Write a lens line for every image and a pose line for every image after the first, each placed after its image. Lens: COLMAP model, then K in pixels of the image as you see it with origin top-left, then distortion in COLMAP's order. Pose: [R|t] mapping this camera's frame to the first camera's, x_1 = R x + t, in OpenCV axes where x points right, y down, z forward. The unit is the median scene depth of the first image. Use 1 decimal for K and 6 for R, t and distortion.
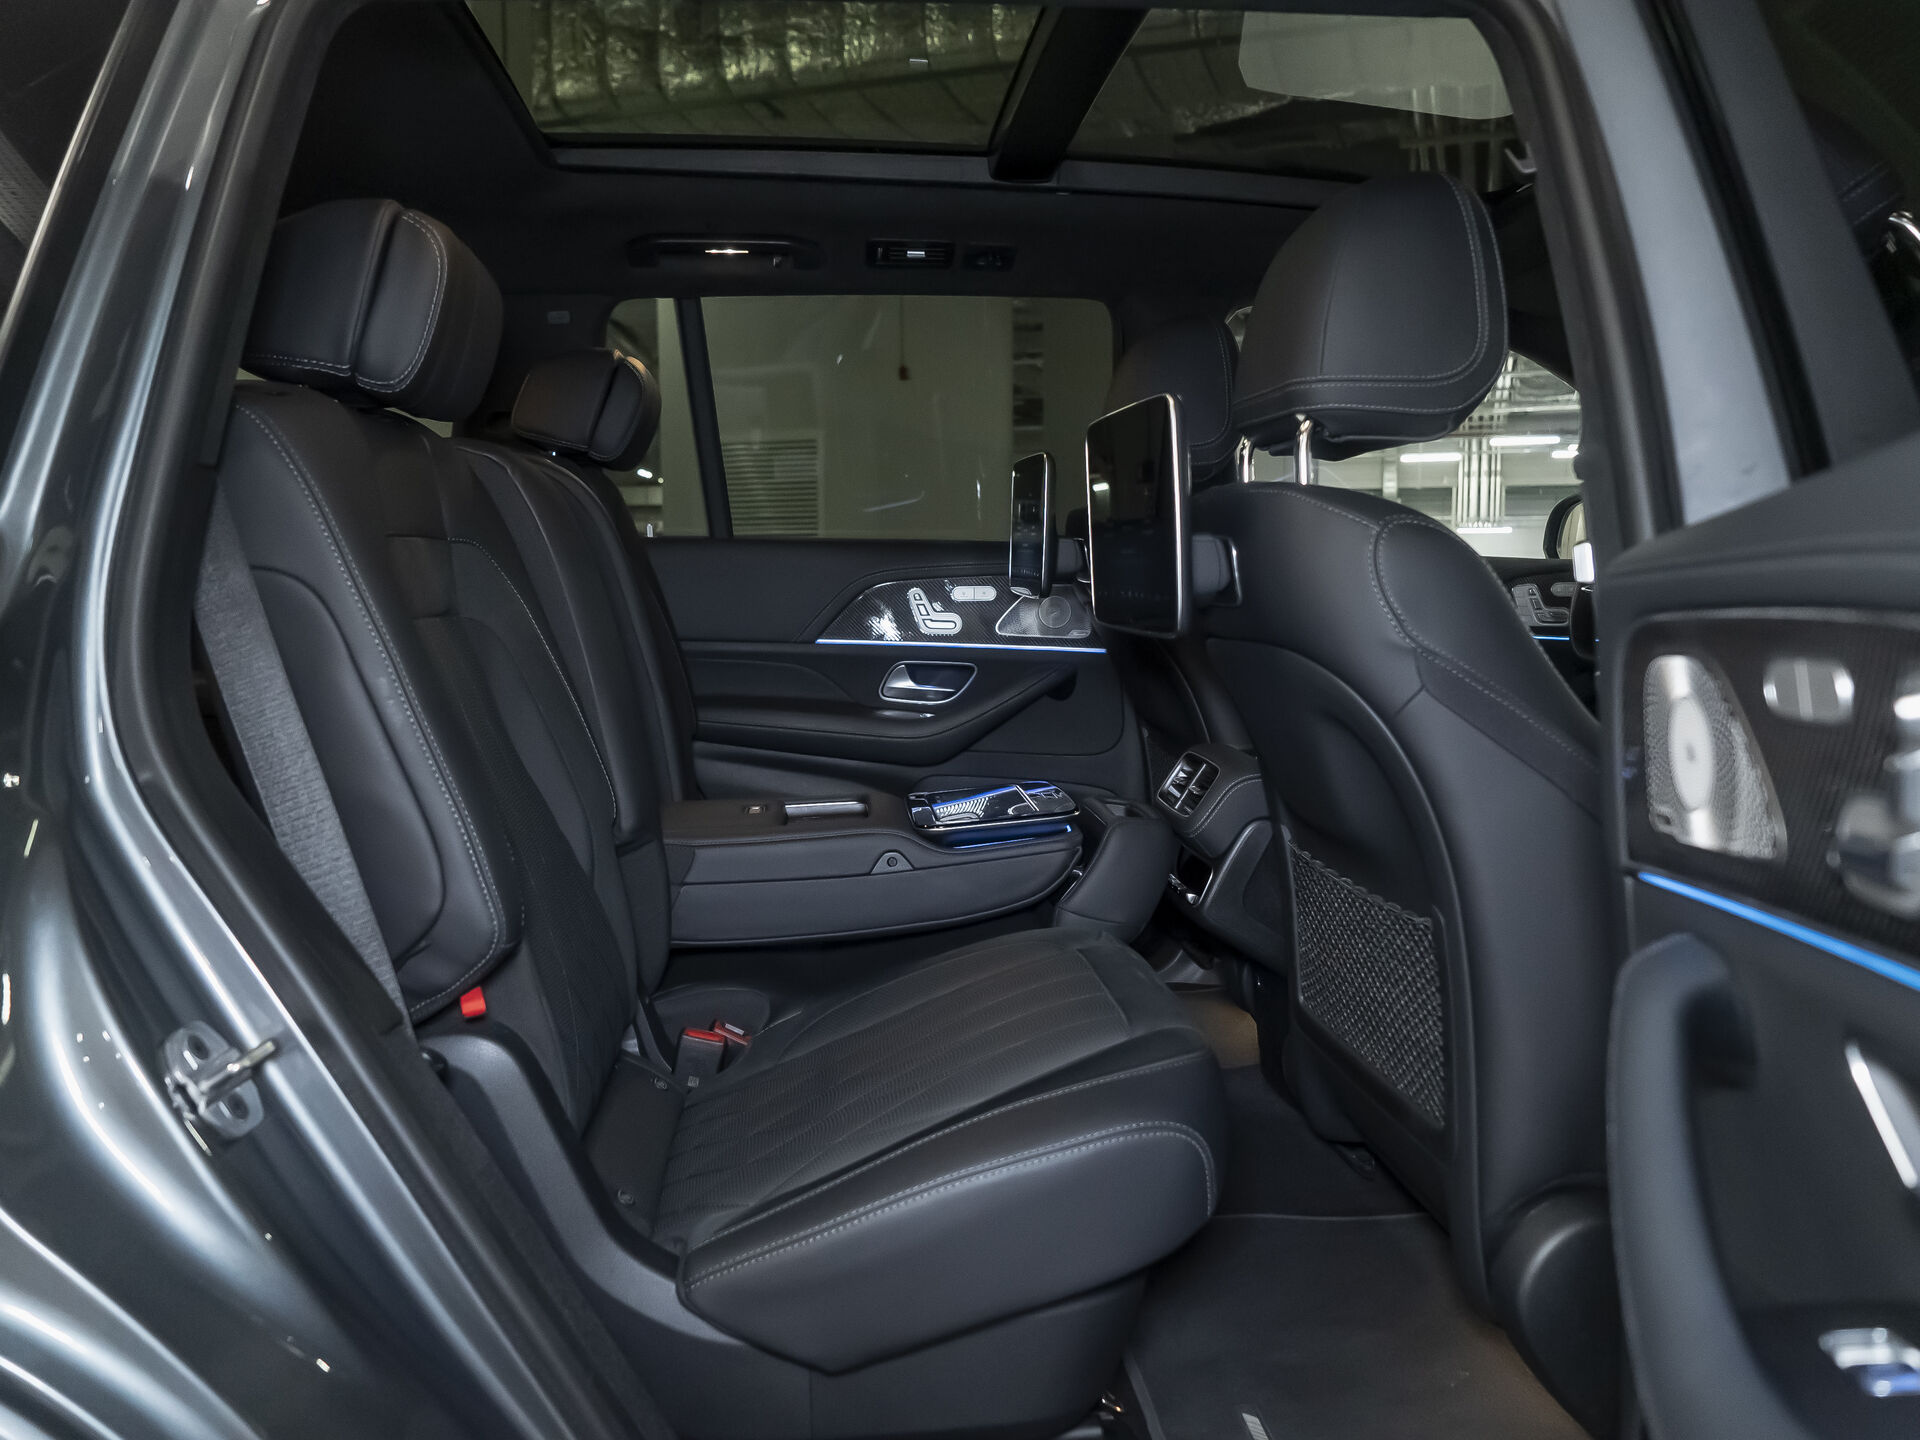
lens RADIAL K [[1414.3, 0, 960.0], [0, 1414.3, 720.0], [0, 0, 1]] dist [-0.034343, -0.002155]
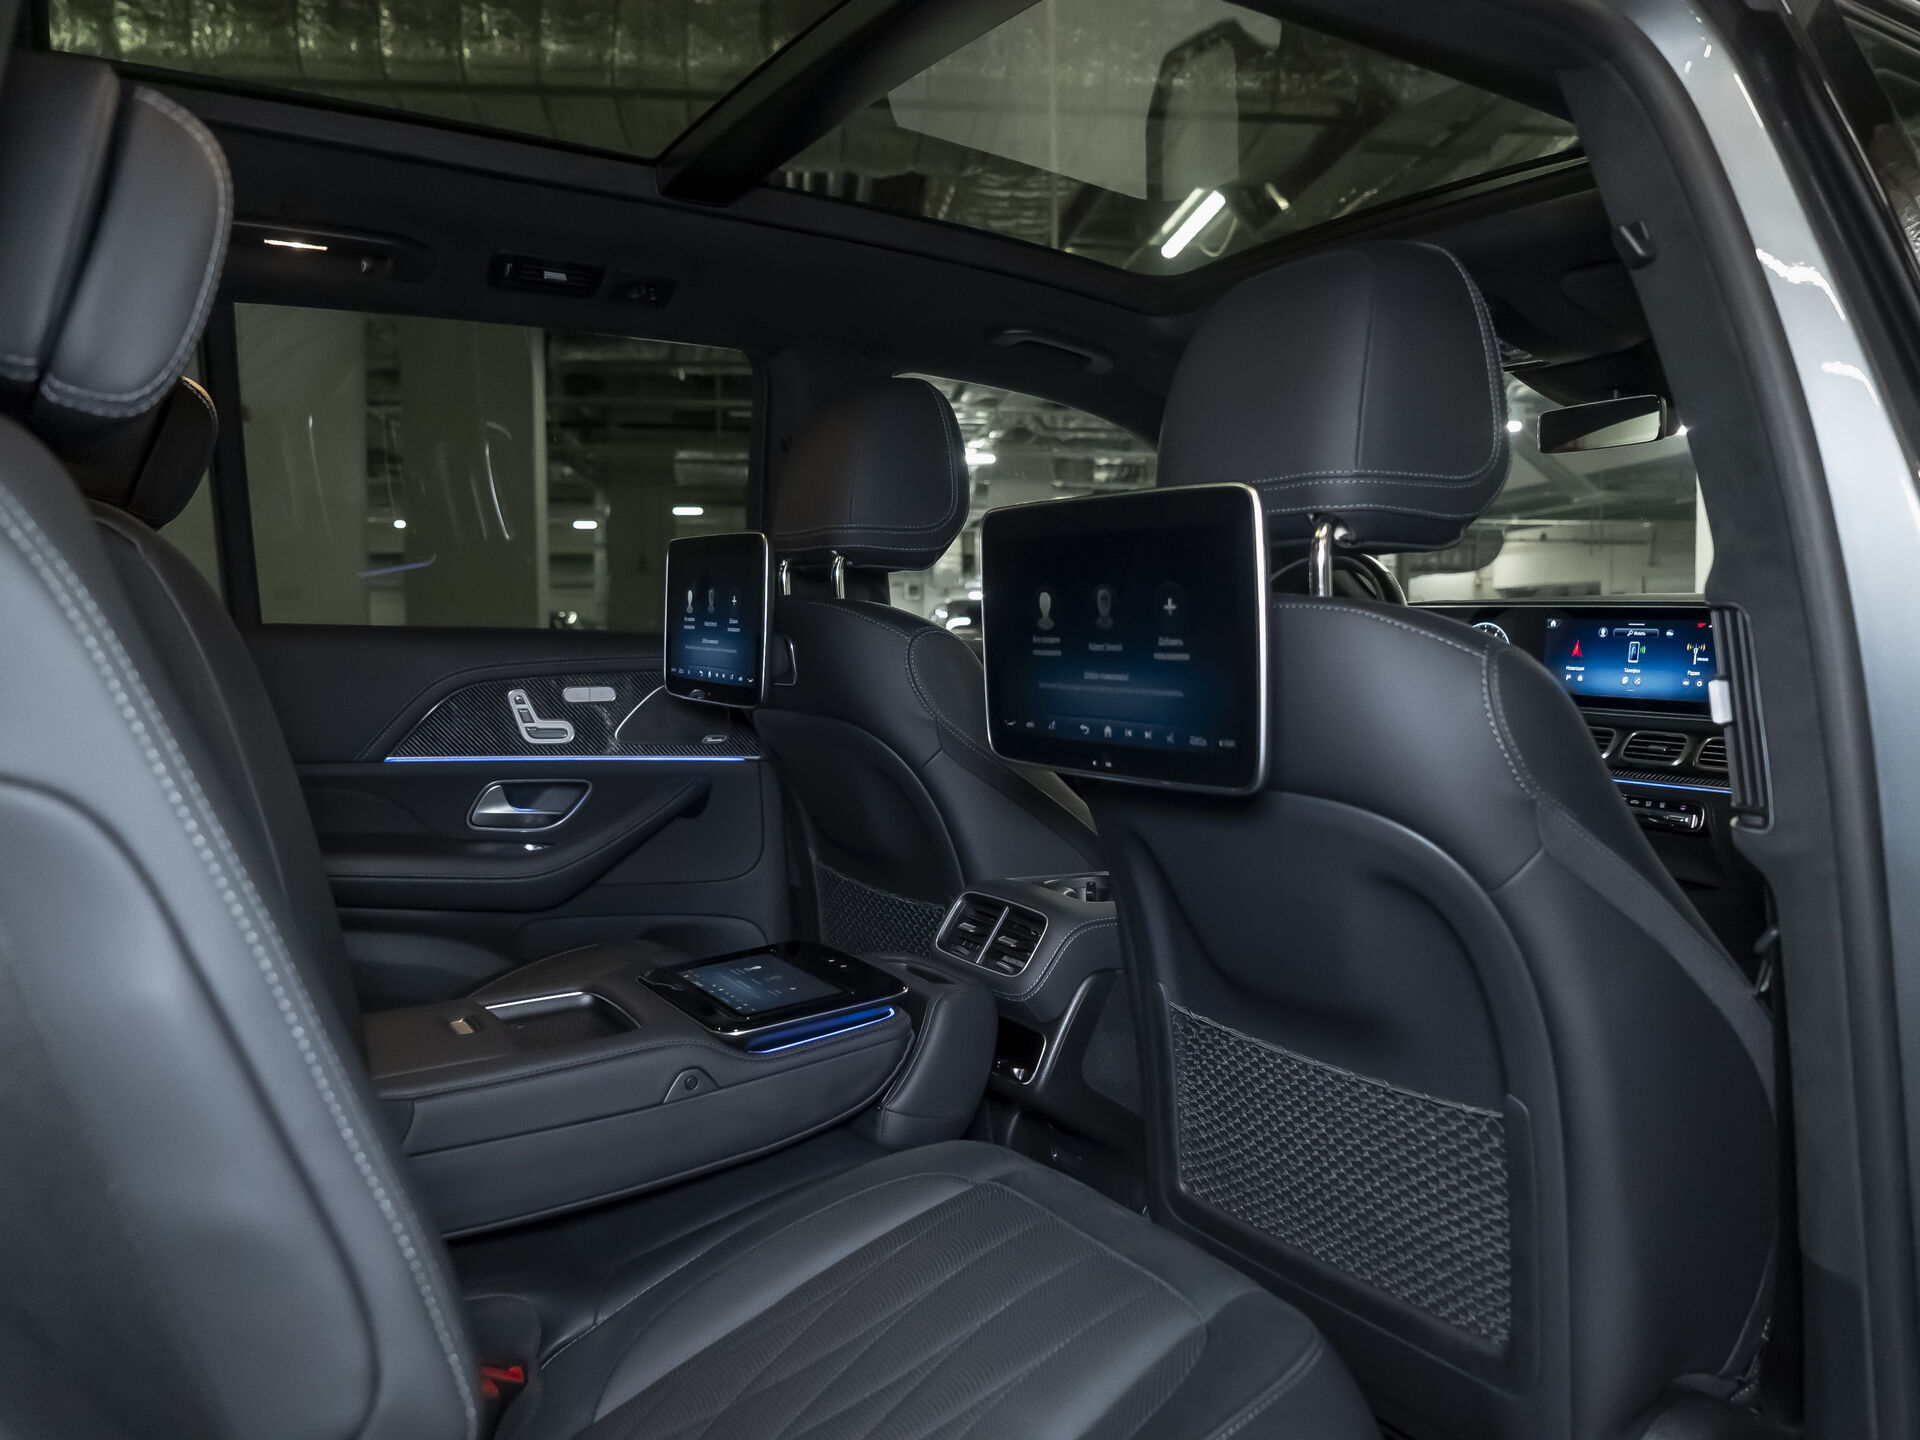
lens RADIAL K [[1431.7, 0, 960.0], [0, 1431.7, 720.0], [0, 0, 1]] dist [-0.015188, -0.002499]
pose [[0.906516, -0.021815, 0.421608, -0.146269], [0.041195, 0.998469, -0.036914, -0.035537], [-0.420157, 0.050831, 0.906027, 0.160666]]
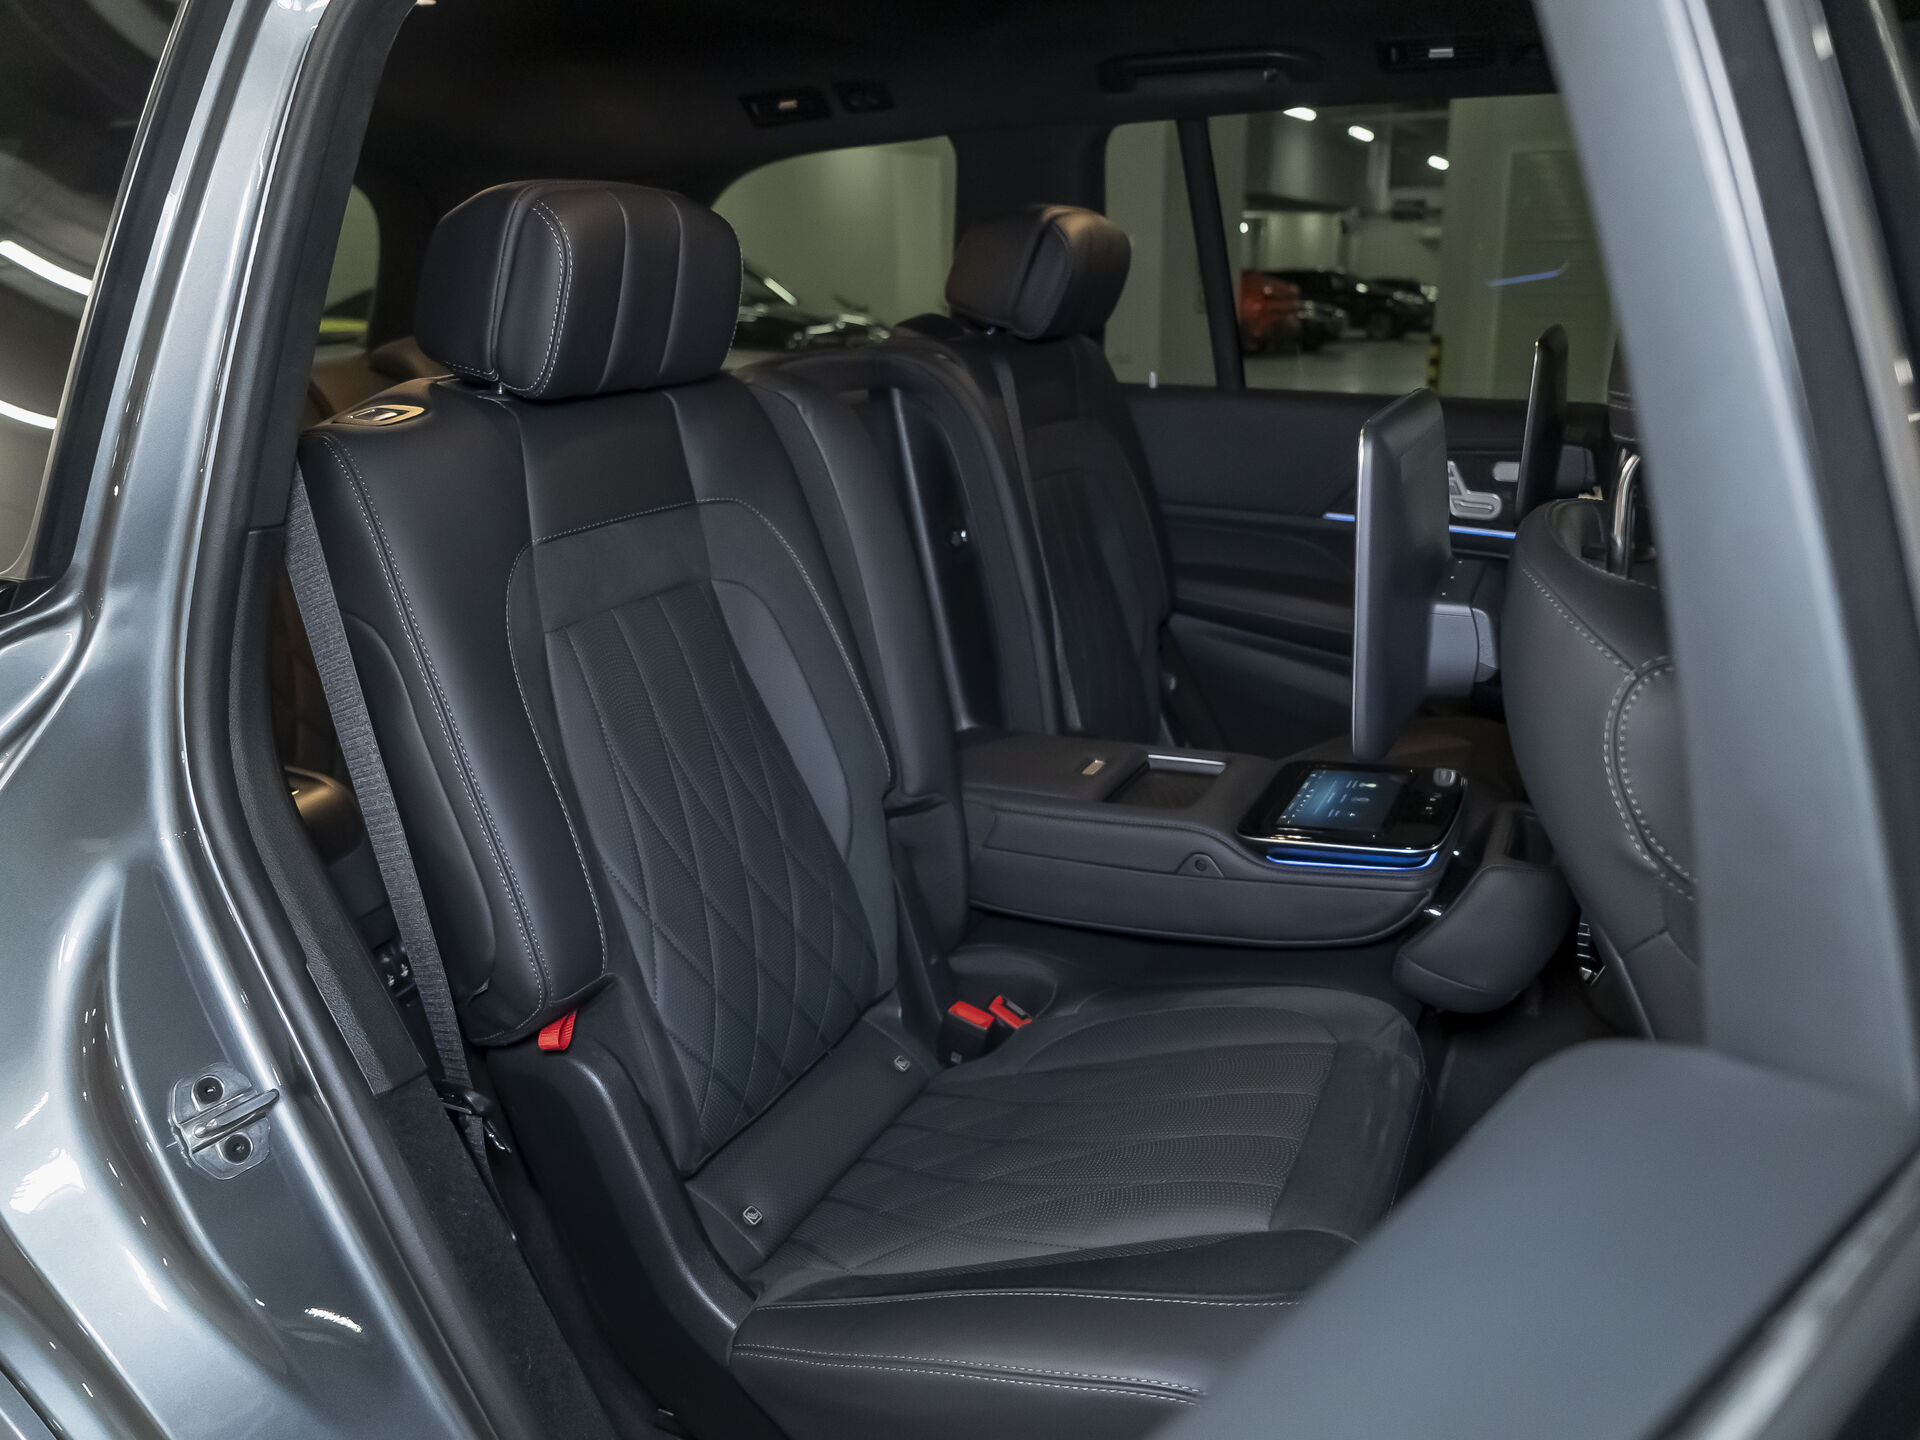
lens RADIAL K [[1414.3, 0, 960.0], [0, 1414.3, 720.0], [0, 0, 1]] dist [-0.034343, -0.002155]
pose [[0.862592, 0.141336, -0.485756, 0.145408], [-0.048749, 0.978935, 0.198266, -0.094416], [0.503546, -0.147343, 0.851312, 0.130507]]
